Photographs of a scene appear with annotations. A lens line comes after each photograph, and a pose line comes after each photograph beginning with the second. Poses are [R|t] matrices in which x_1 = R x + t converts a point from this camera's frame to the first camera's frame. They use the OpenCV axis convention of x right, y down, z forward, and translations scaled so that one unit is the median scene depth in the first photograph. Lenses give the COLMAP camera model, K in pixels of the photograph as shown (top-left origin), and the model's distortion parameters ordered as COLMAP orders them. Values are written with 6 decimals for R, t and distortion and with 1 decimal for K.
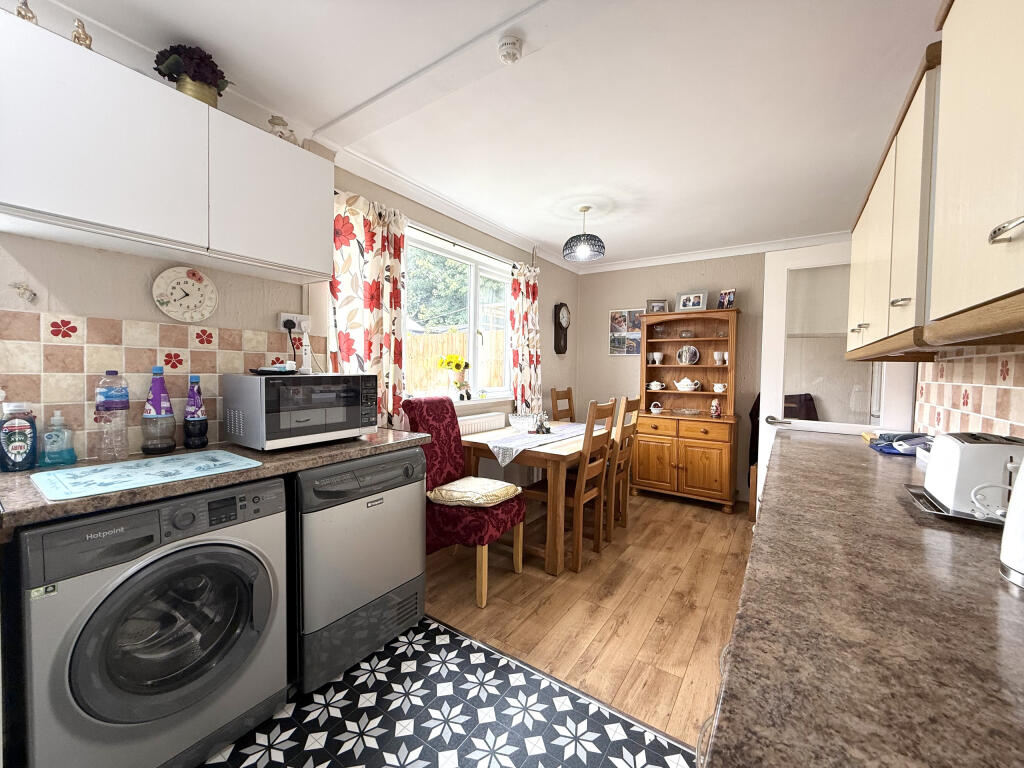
lens RADIAL K [[408.1, 0, 509.2], [0, 408.1, 380.9], [0, 0, 1]] dist [0.001860, 0.000167]
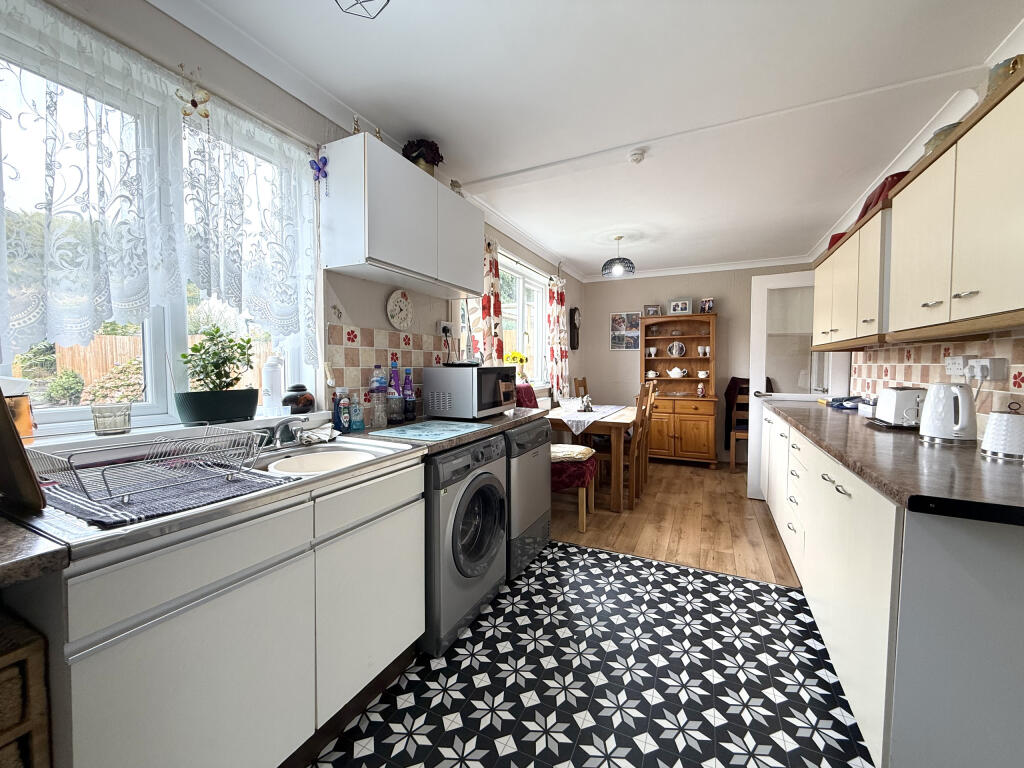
lens RADIAL K [[405.8, 0, 511.6], [0, 405.8, 380.3], [0, 0, 1]] dist [-0.001439, 0.000015]
pose [[0.988770, -0.023754, 0.147546, -0.428592], [0.022509, 0.999696, 0.010105, 0.014359], [-0.147741, -0.006671, 0.989004, -0.281389]]
